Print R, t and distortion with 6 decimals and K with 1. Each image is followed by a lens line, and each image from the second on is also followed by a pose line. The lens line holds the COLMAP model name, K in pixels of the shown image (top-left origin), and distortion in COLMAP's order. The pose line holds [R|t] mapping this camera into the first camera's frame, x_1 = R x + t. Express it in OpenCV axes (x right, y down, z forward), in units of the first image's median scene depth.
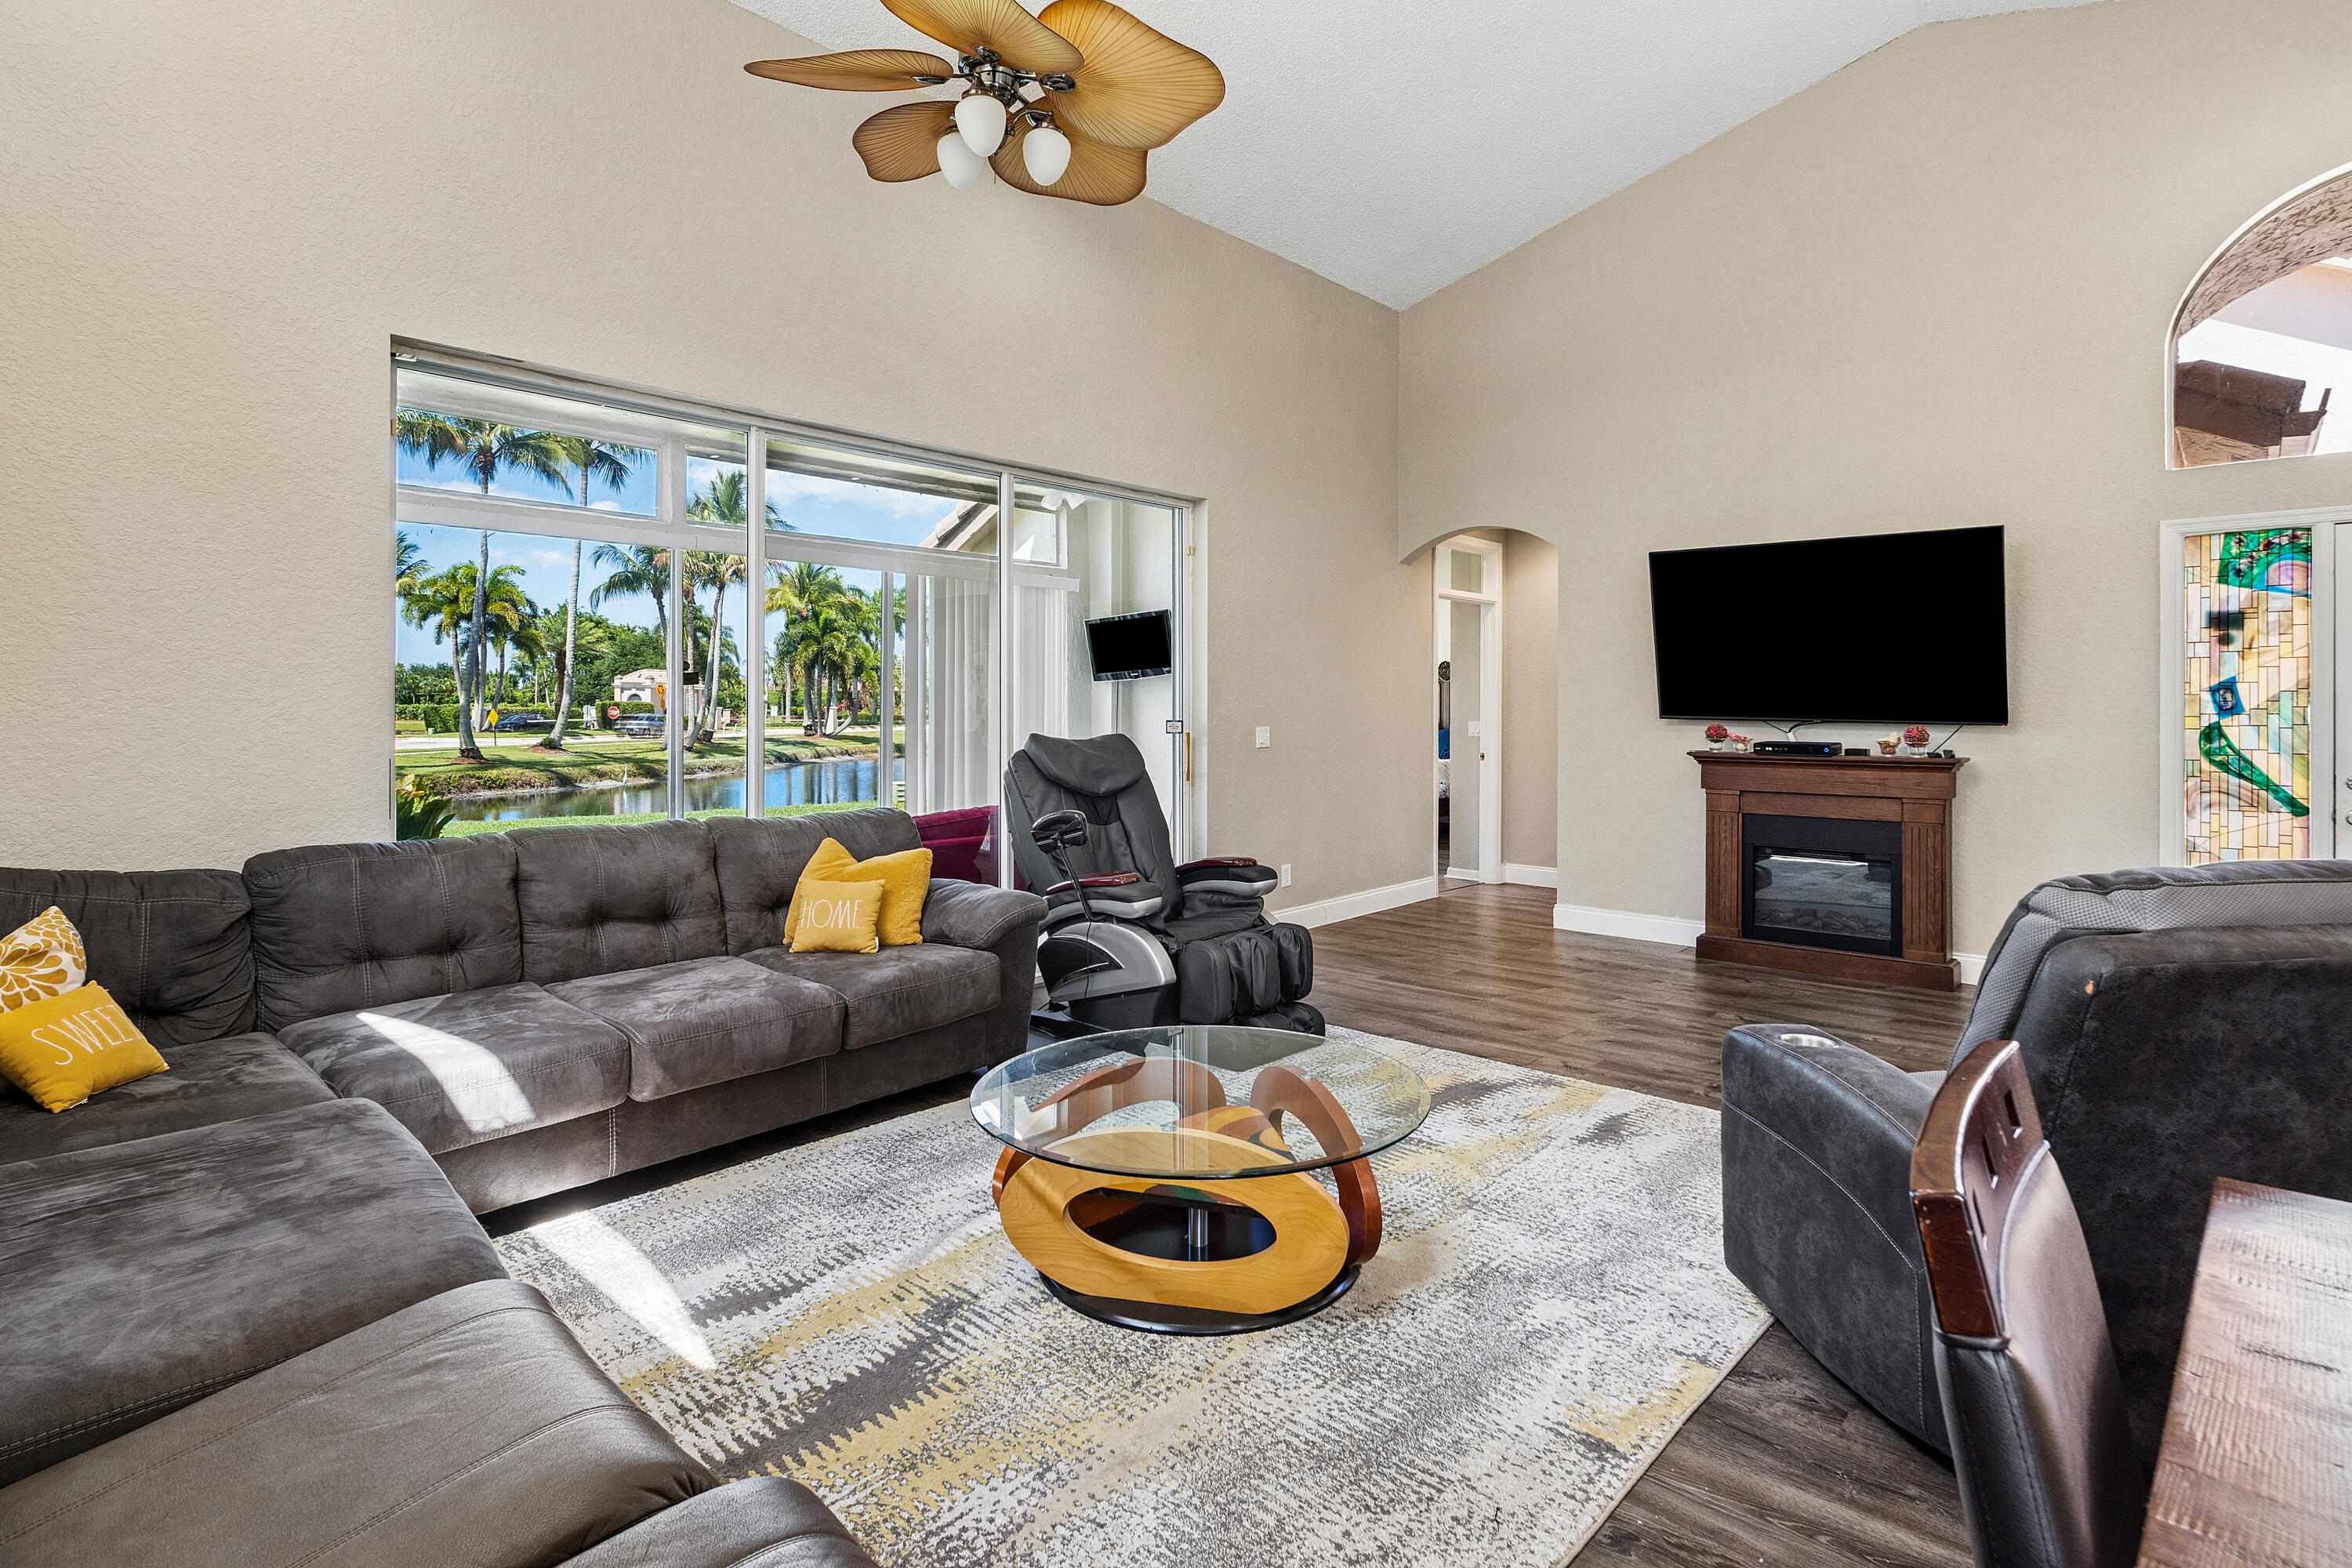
lens RADIAL K [[1167.5, 0, 1204.4], [0, 1167.5, 708.2], [0, 0, 1]] dist [0.000541, -0.000286]
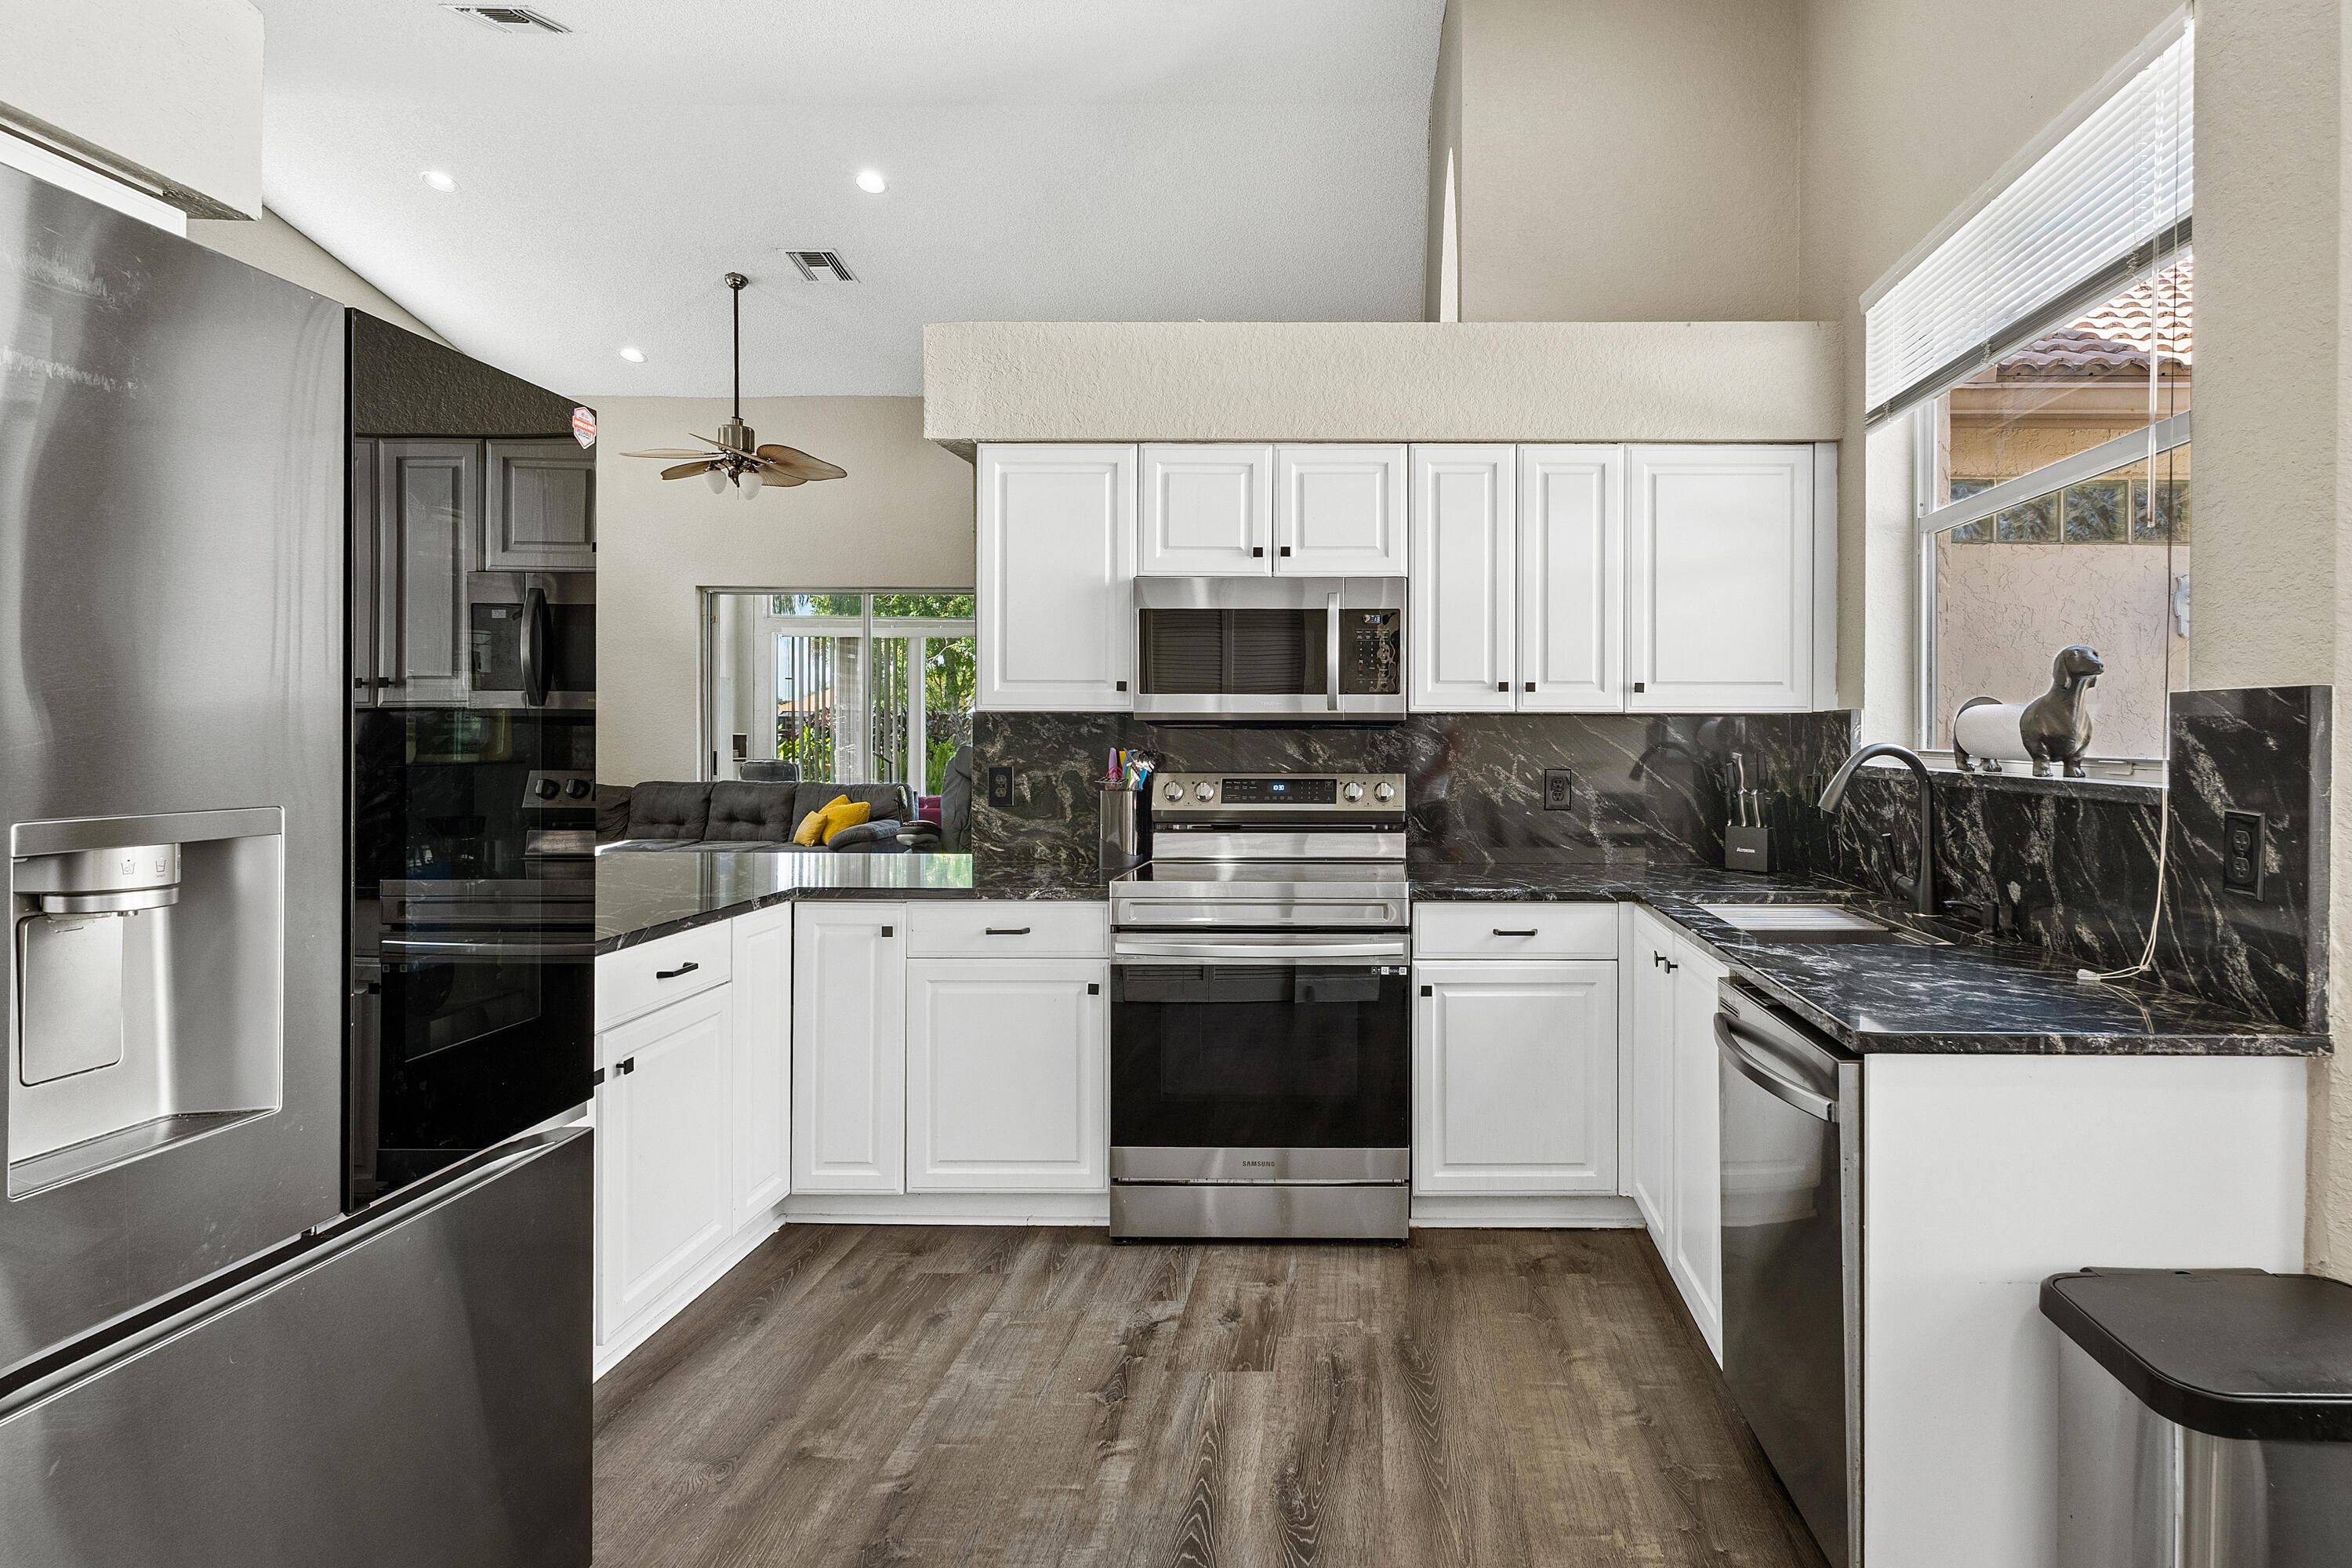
lens RADIAL K [[1244.2, 0, 1372.7], [0, 1244.2, 735.5], [0, 0, 1]] dist [0.002572, -0.000282]
pose [[0.649153, 0.001796, -0.760656, 1.646185], [-0.000726, 0.999998, 0.001741, 0.001029], [0.760658, -0.000578, 0.649153, 0.241072]]
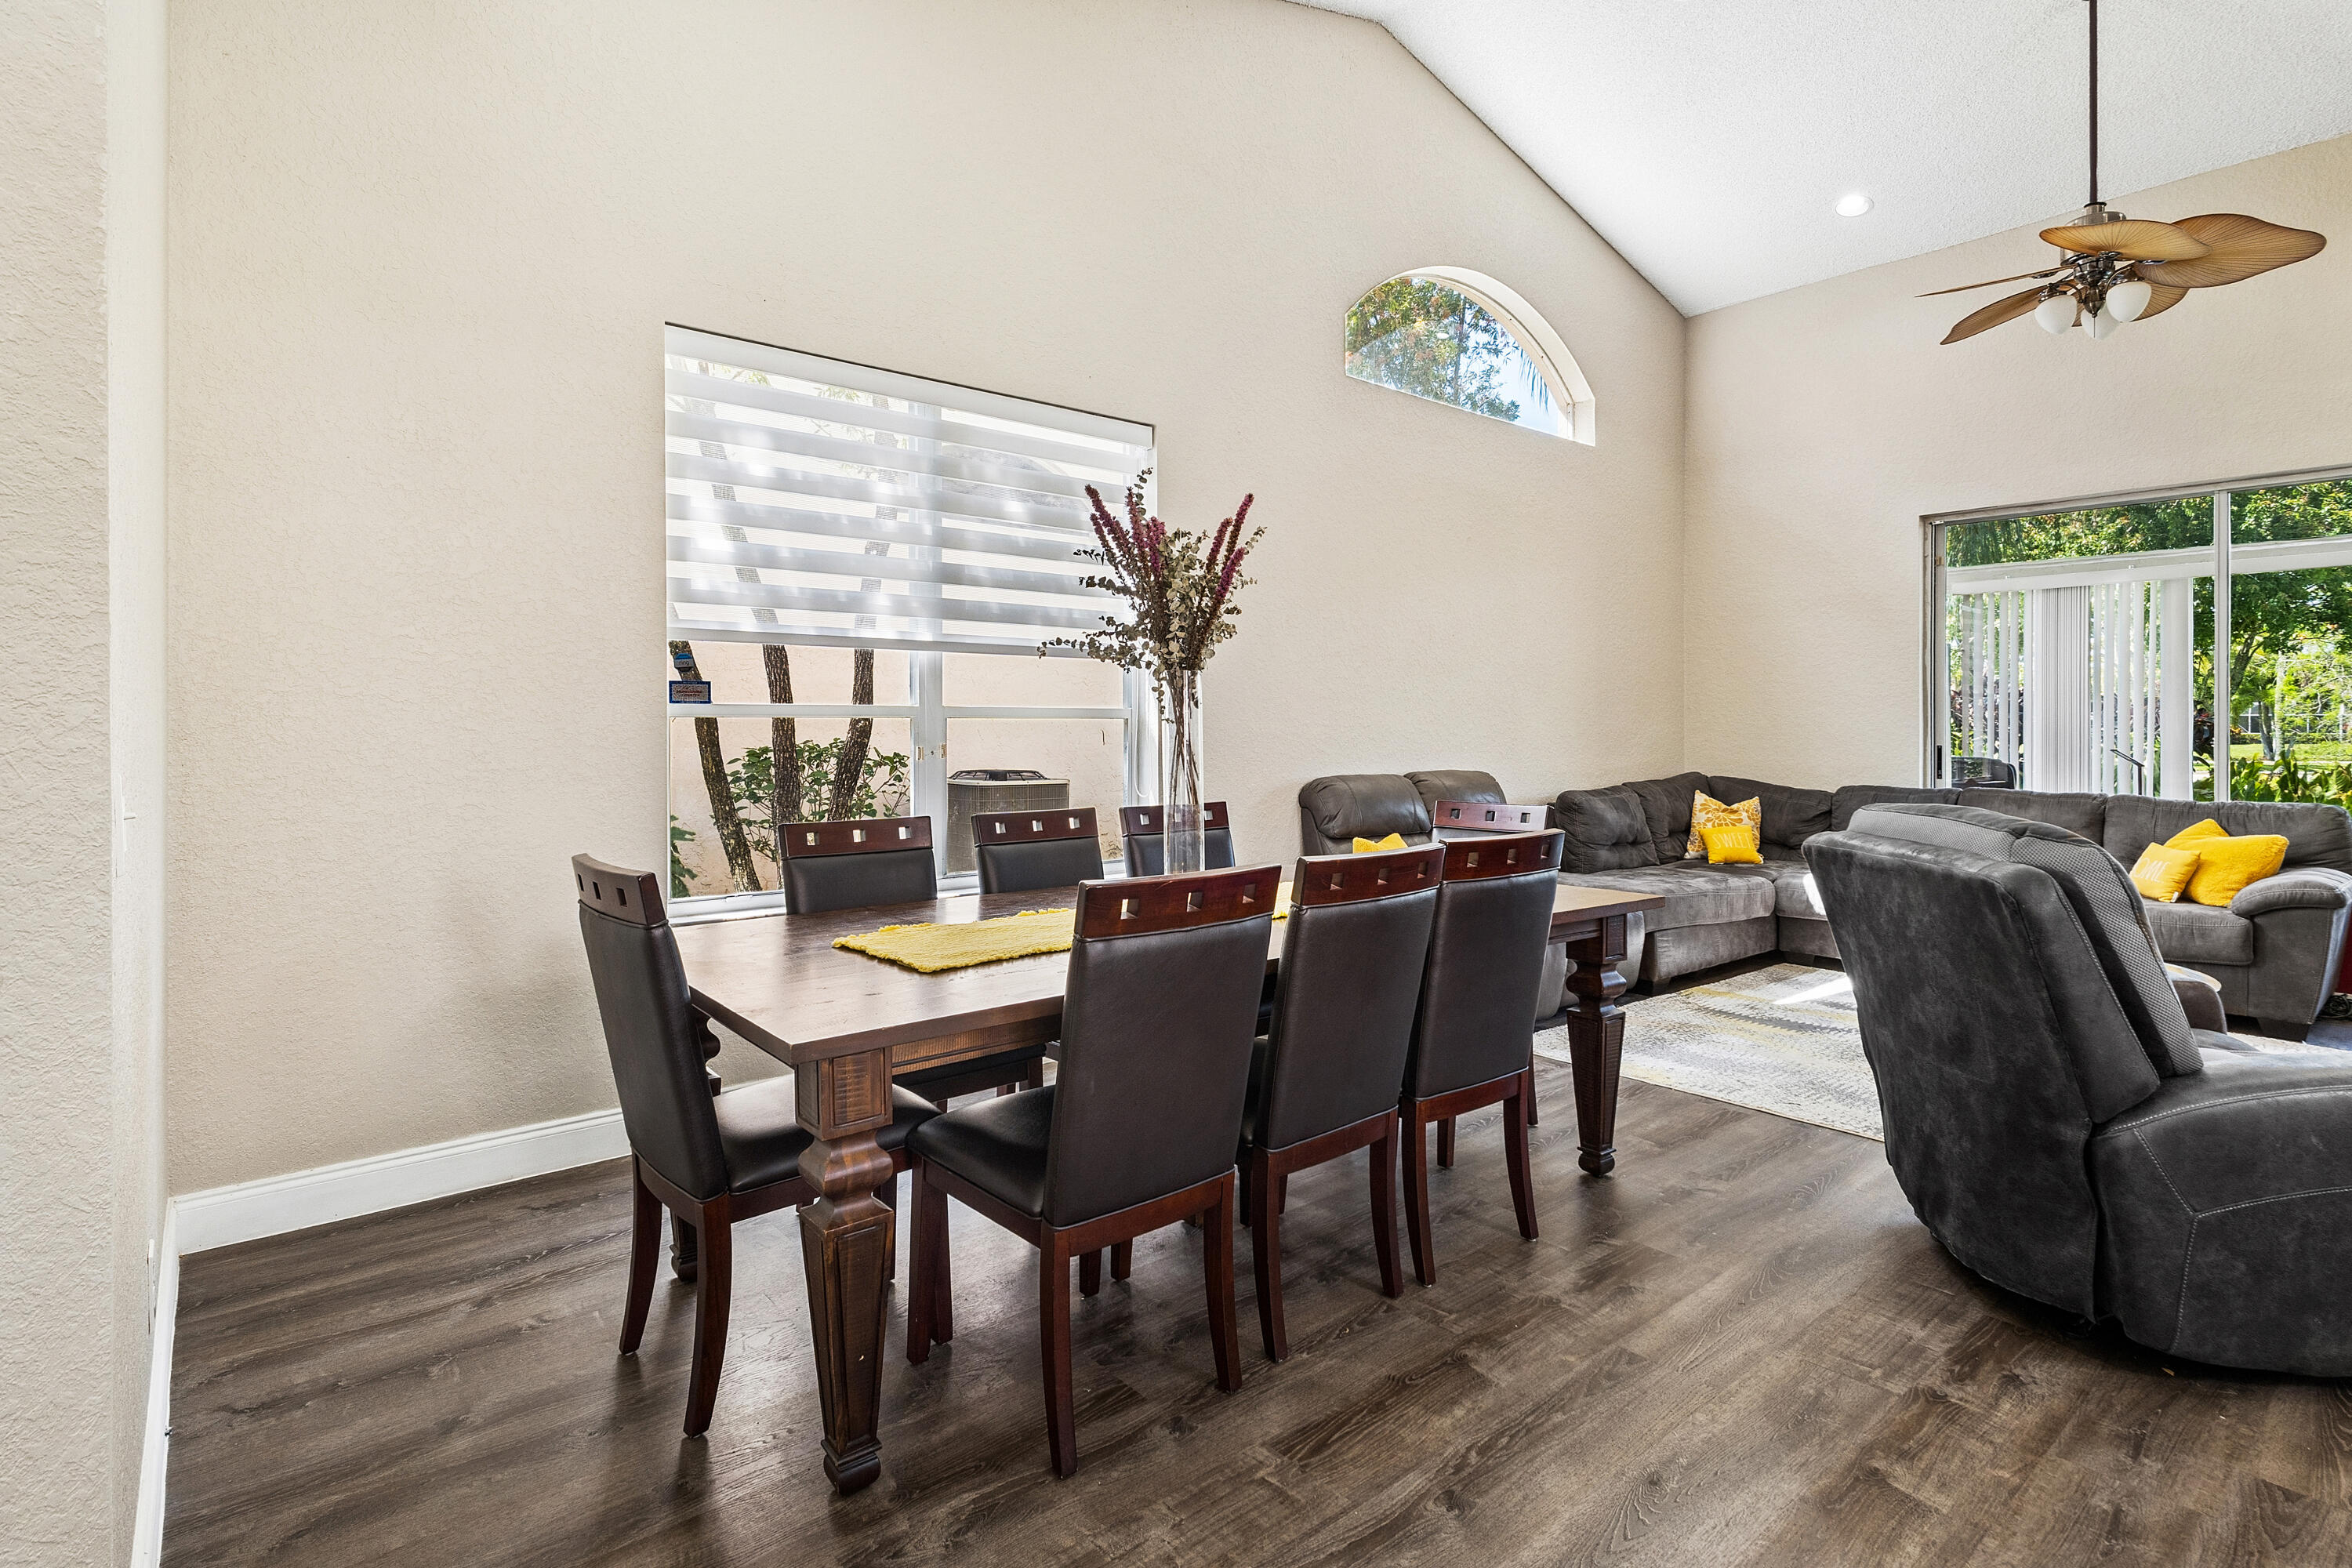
lens RADIAL K [[1168.8, 0, 1215.8], [0, 1168.8, 740.8], [0, 0, 1]] dist [0.002754, -0.000027]
pose [[-0.137945, 0.009458, -0.990395, 0.902794], [-0.001340, 0.999952, 0.009736, 0.012373], [0.990439, 0.002670, -0.137925, 0.098992]]
